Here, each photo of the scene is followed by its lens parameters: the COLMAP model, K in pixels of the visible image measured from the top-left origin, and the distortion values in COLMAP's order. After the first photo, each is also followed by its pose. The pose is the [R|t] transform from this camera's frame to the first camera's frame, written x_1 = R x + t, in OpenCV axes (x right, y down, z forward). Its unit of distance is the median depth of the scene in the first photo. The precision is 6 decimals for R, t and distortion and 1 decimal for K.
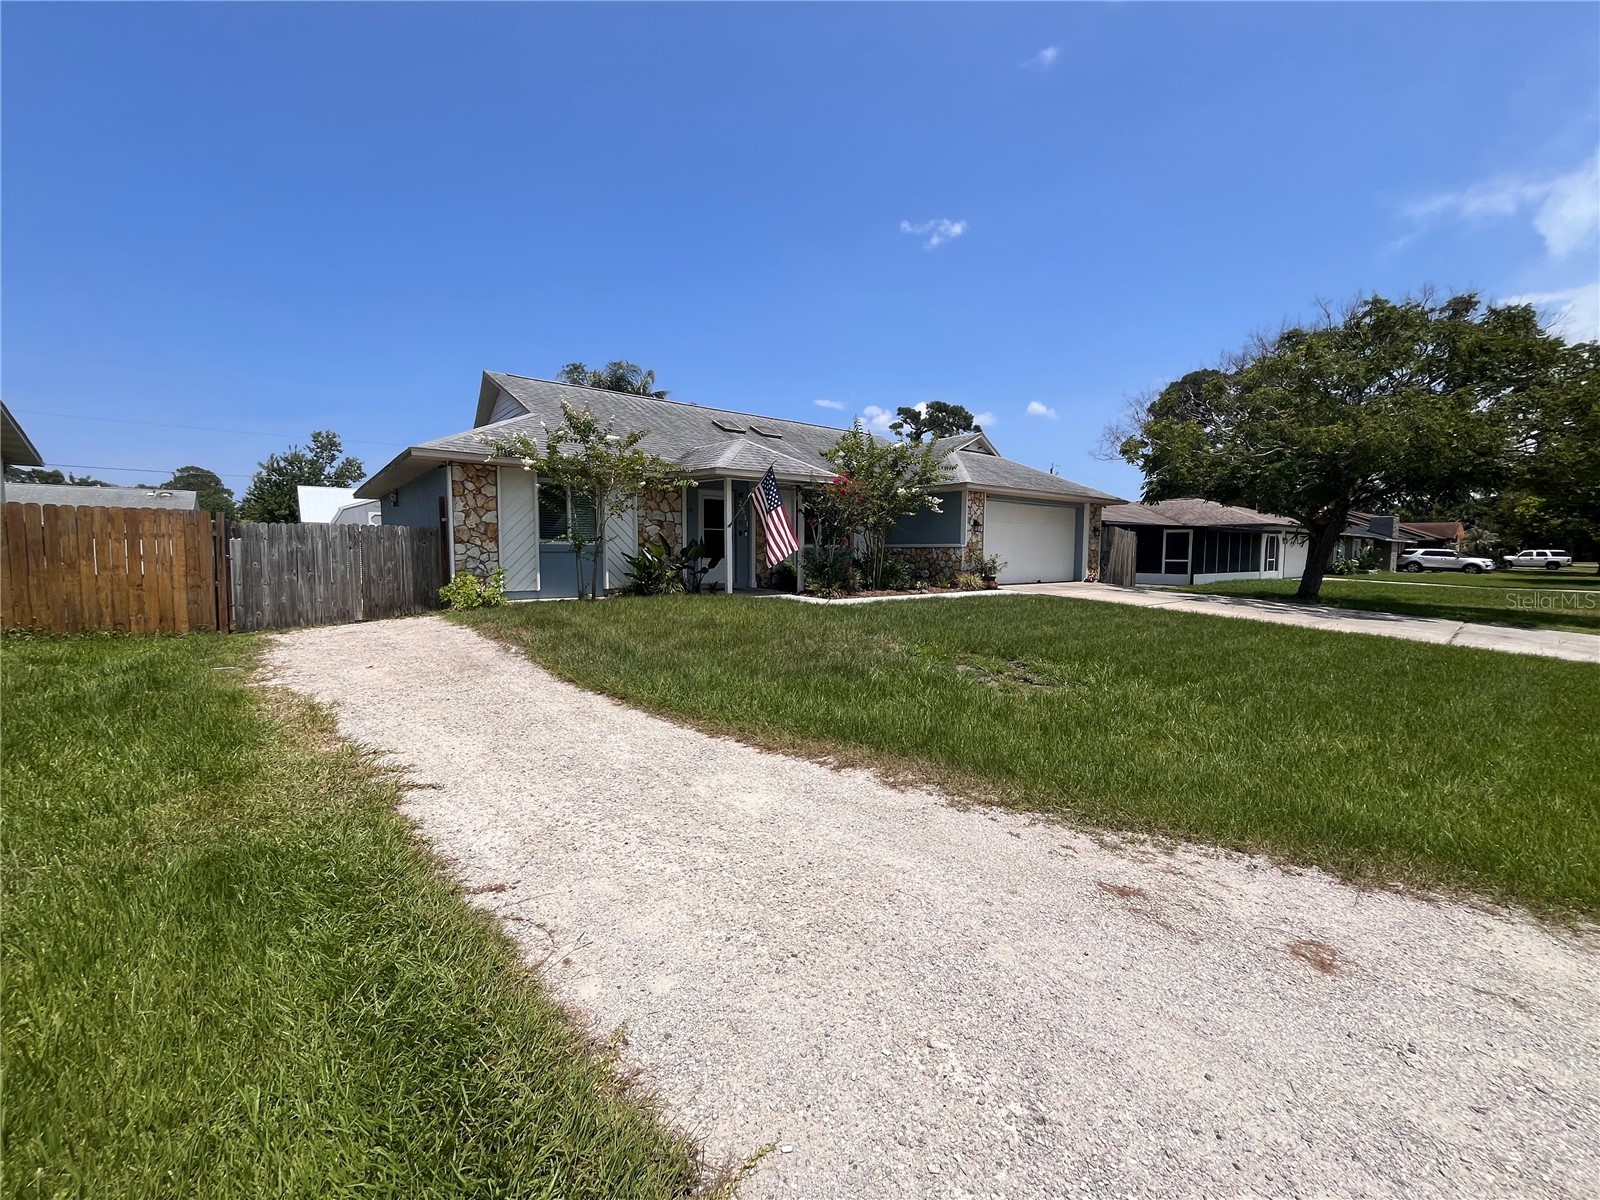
lens RADIAL K [[647.7, 0, 802.0], [0, 647.7, 600.4], [0, 0, 1]] dist [-0.008020, 0.000329]
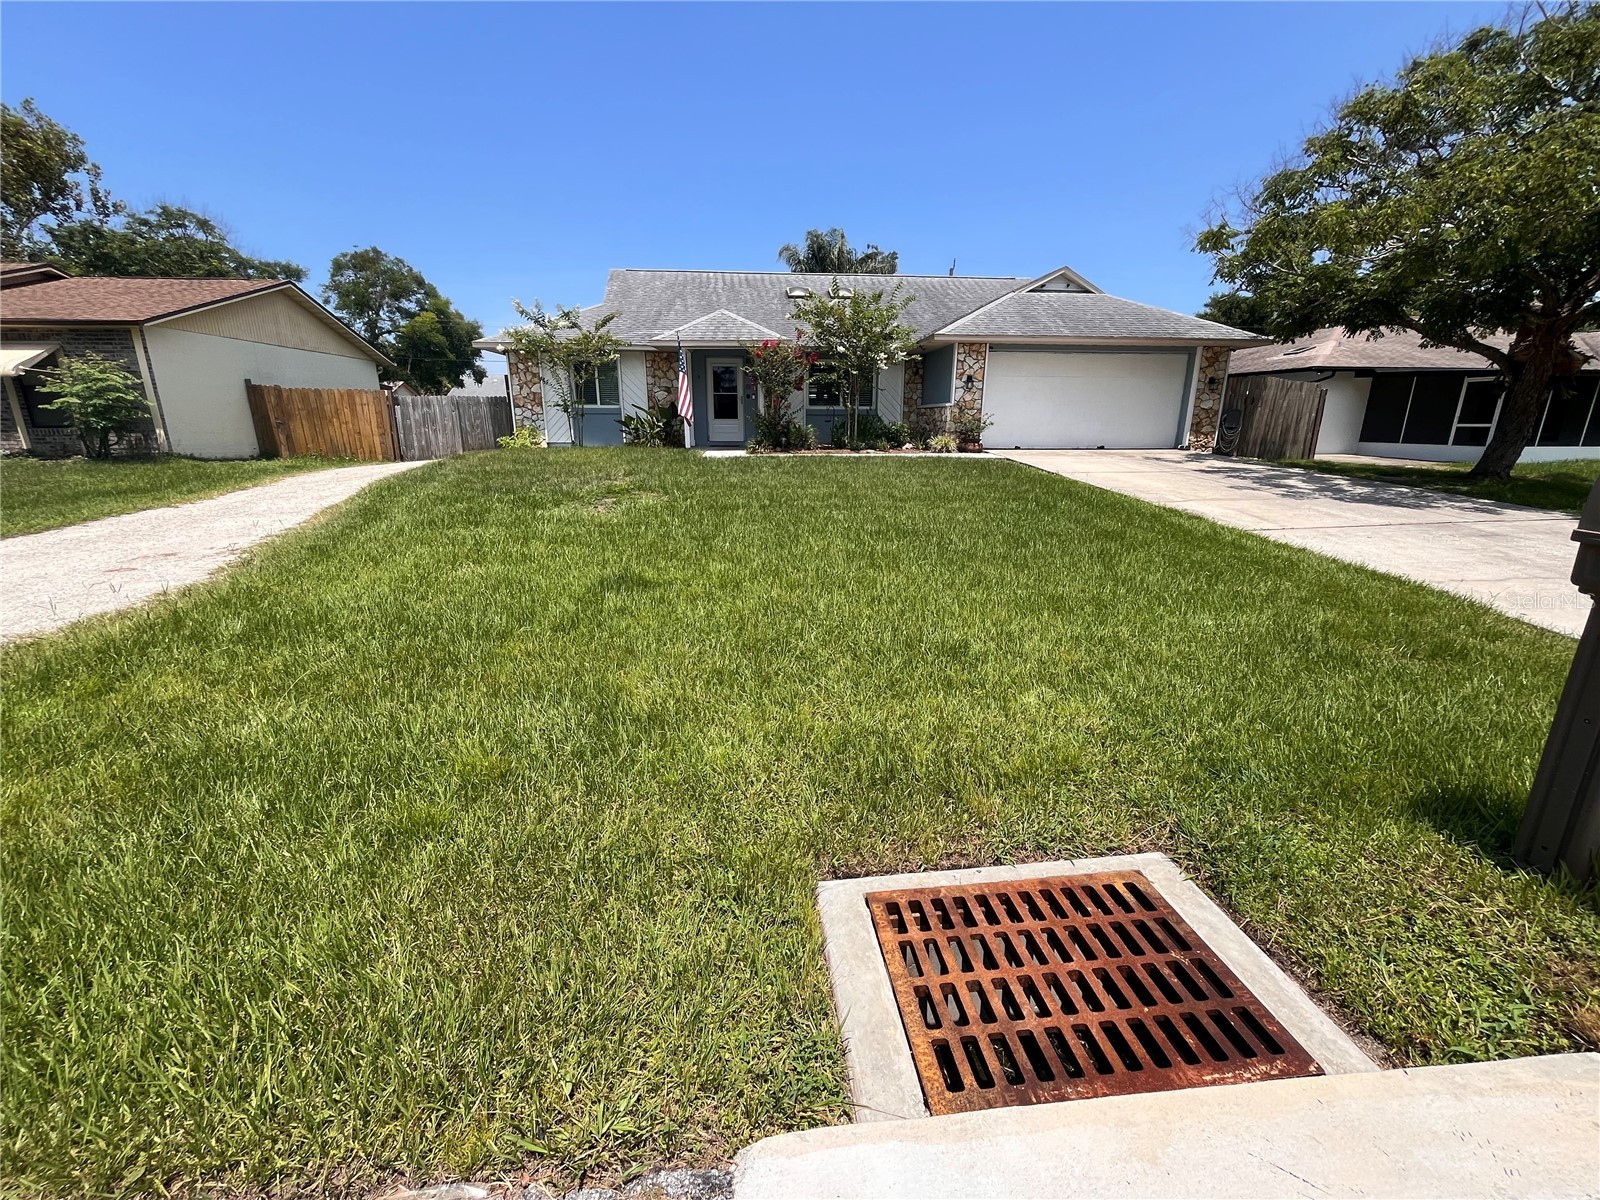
lens RADIAL K [[647.7, 0, 797.4], [0, 647.7, 600.6], [0, 0, 1]] dist [-0.008020, 0.000329]
pose [[0.829063, 0.148242, -0.539146, 0.843905], [-0.038764, 0.977134, 0.209062, 0.008935], [0.557809, -0.152426, 0.815852, 0.082615]]
